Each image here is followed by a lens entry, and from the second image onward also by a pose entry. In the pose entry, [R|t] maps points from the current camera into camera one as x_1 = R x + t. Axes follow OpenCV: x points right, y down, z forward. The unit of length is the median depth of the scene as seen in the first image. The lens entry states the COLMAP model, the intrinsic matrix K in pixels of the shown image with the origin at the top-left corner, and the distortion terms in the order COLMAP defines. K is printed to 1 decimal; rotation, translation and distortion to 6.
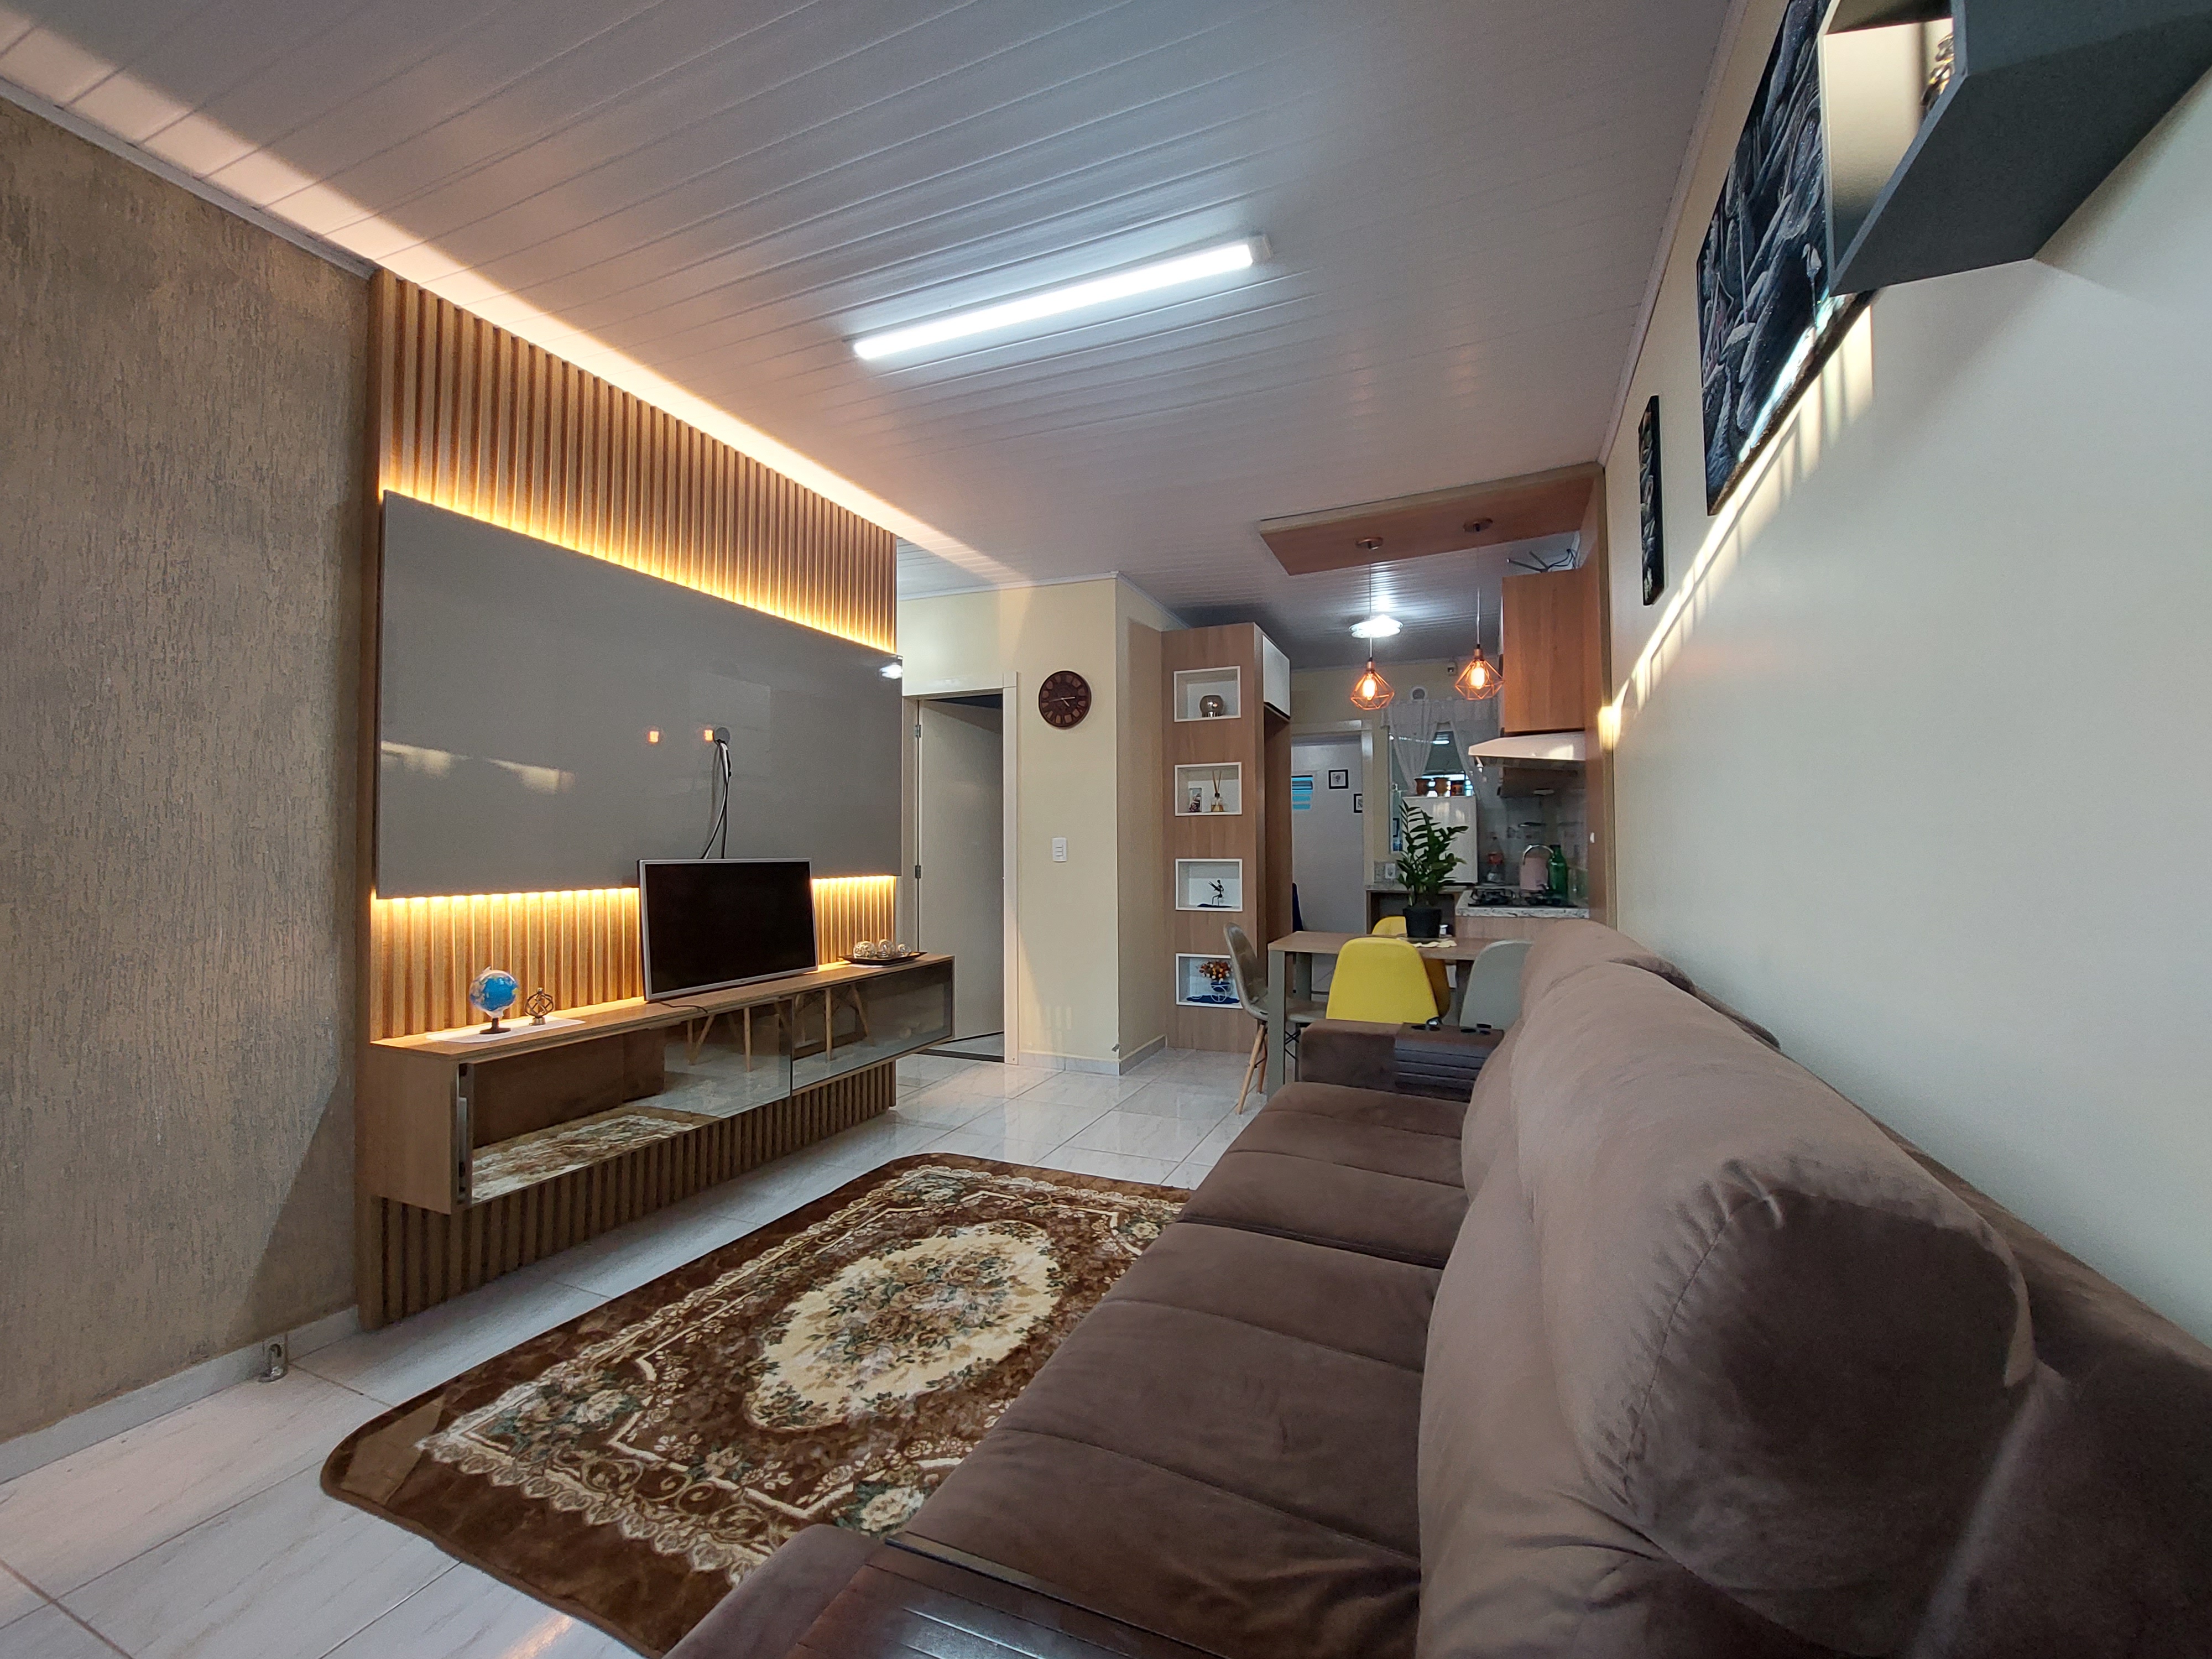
lens RADIAL K [[883.2, 0, 1107.2], [0, 883.2, 837.1], [0, 0, 1]] dist [0.002301, -0.000056]
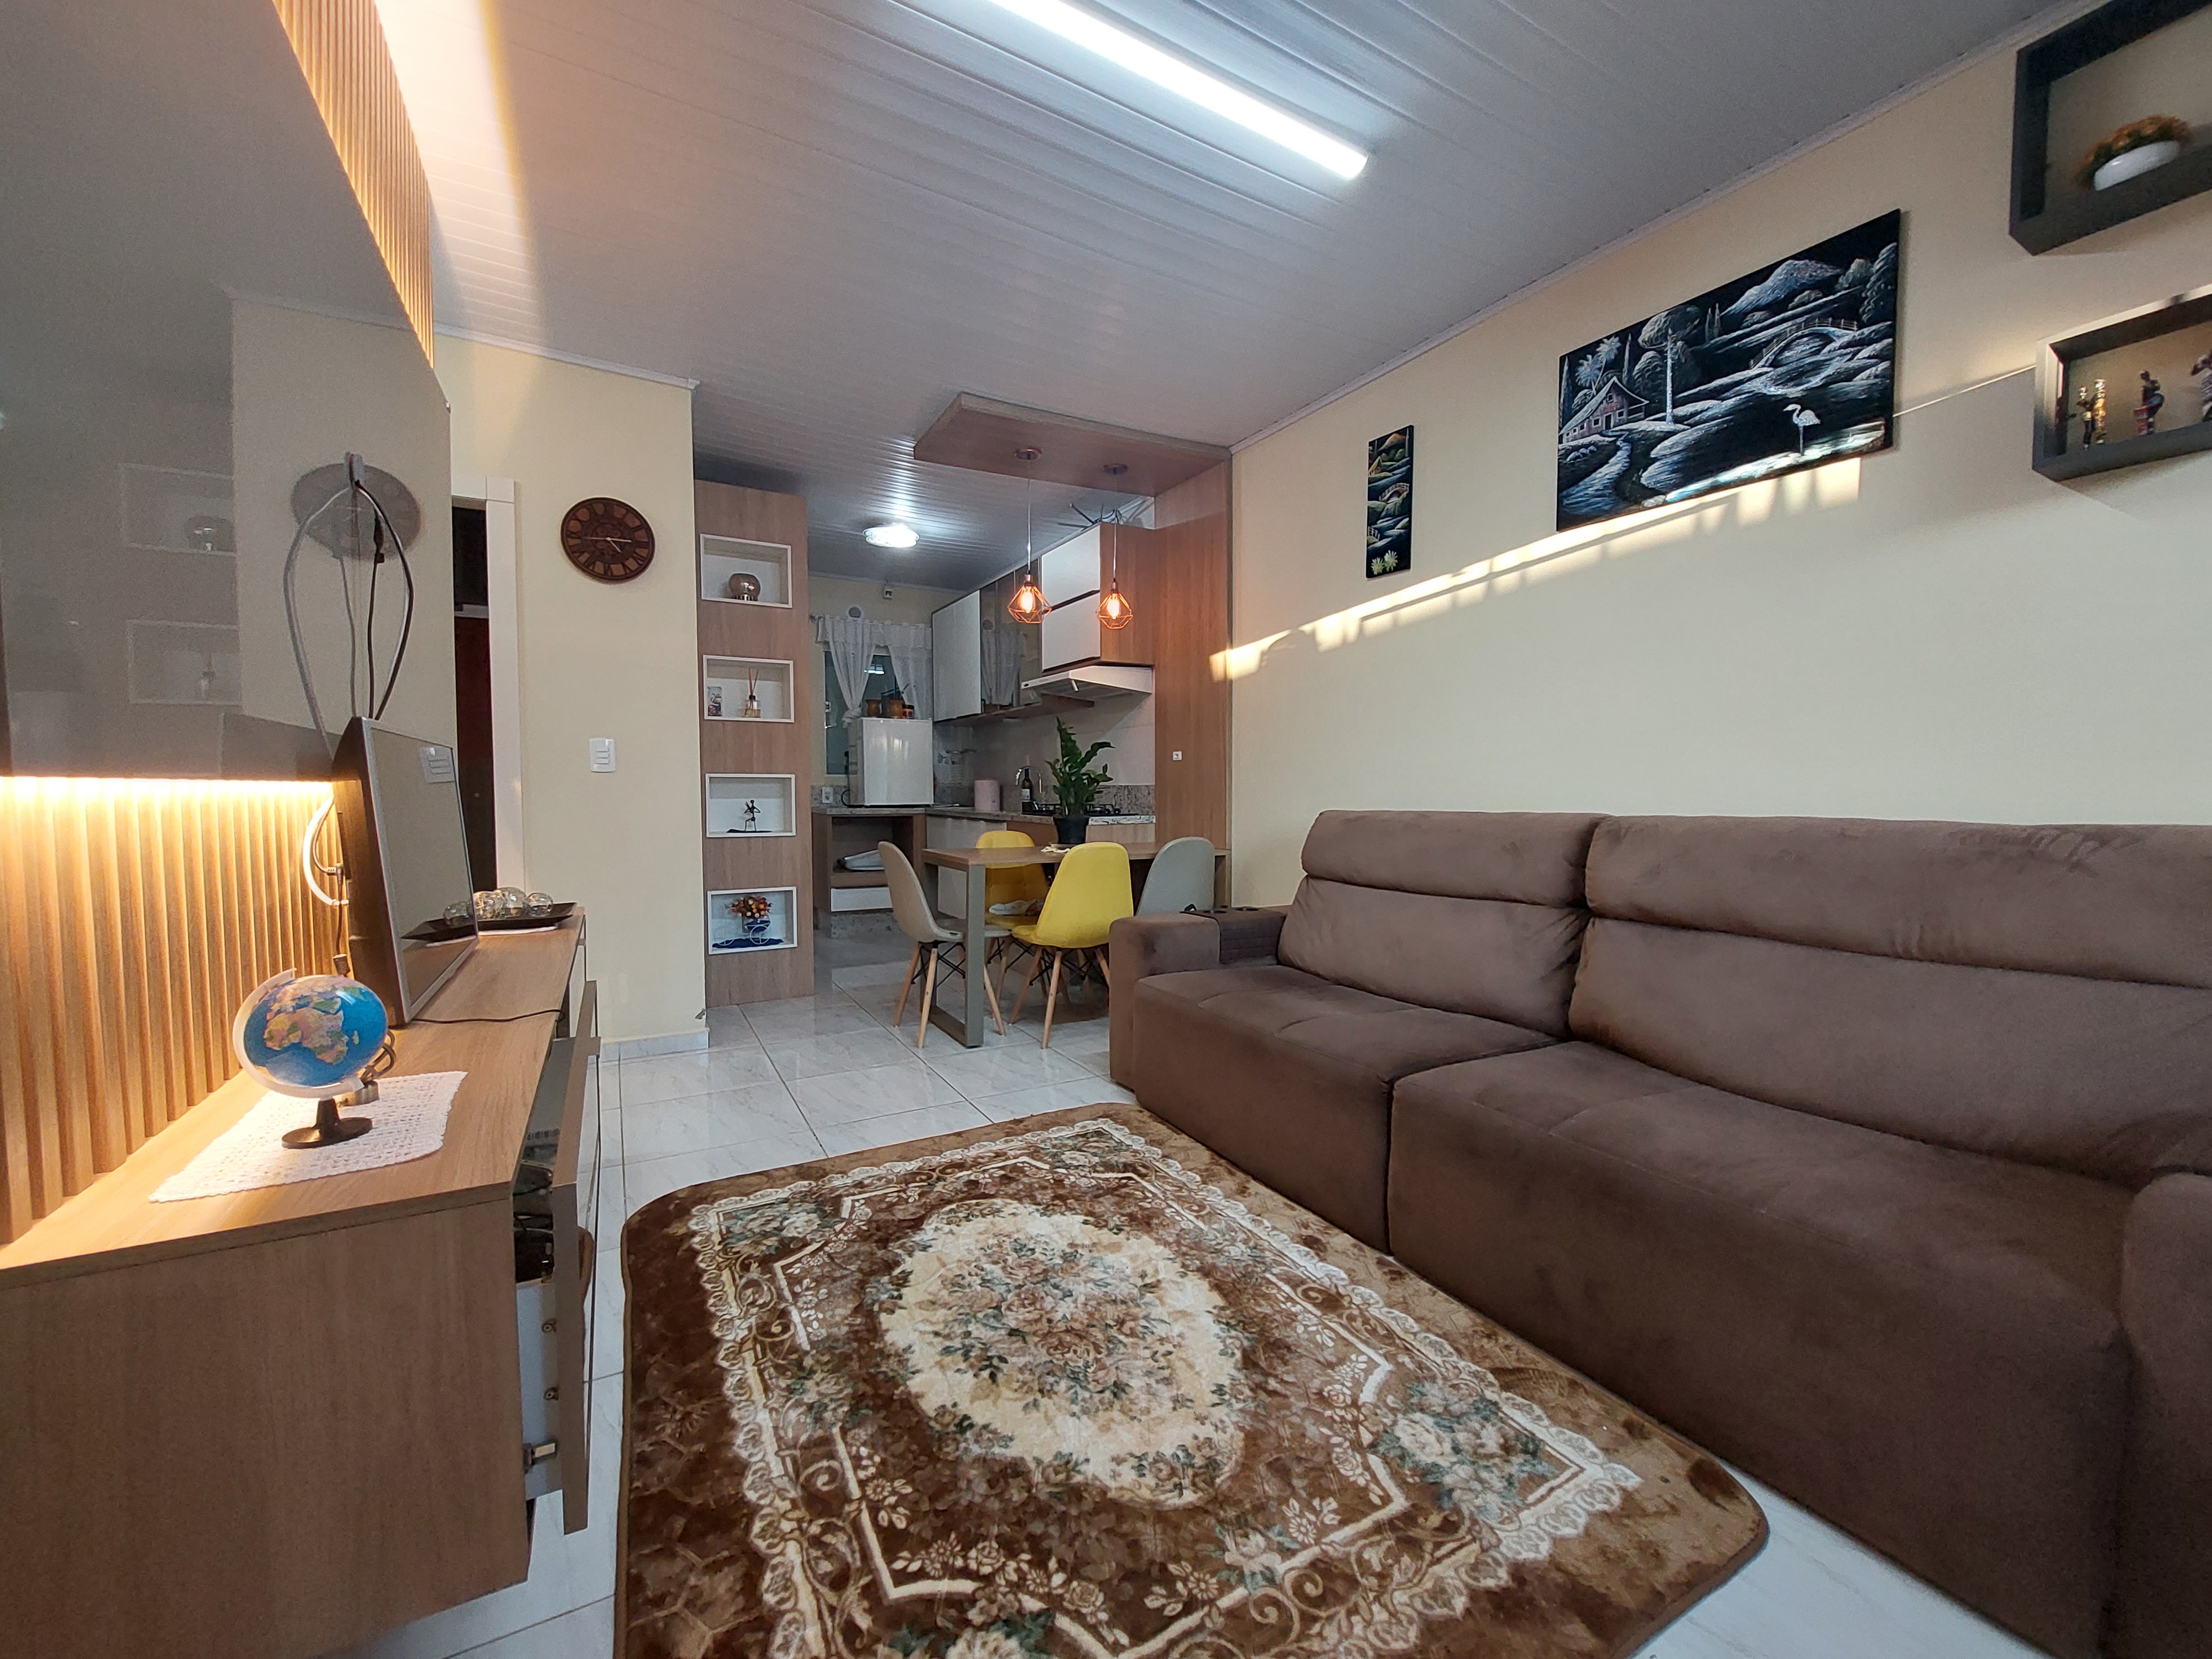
lens RADIAL K [[896.0, 0, 1106.0], [0, 896.0, 829.5], [0, 0, 1]] dist [0.000073, -0.000197]
pose [[0.602164, -0.031007, 0.797770, -0.655251], [-0.015051, 0.998627, 0.050174, 0.054115], [-0.798230, -0.042220, 0.600871, 0.419367]]
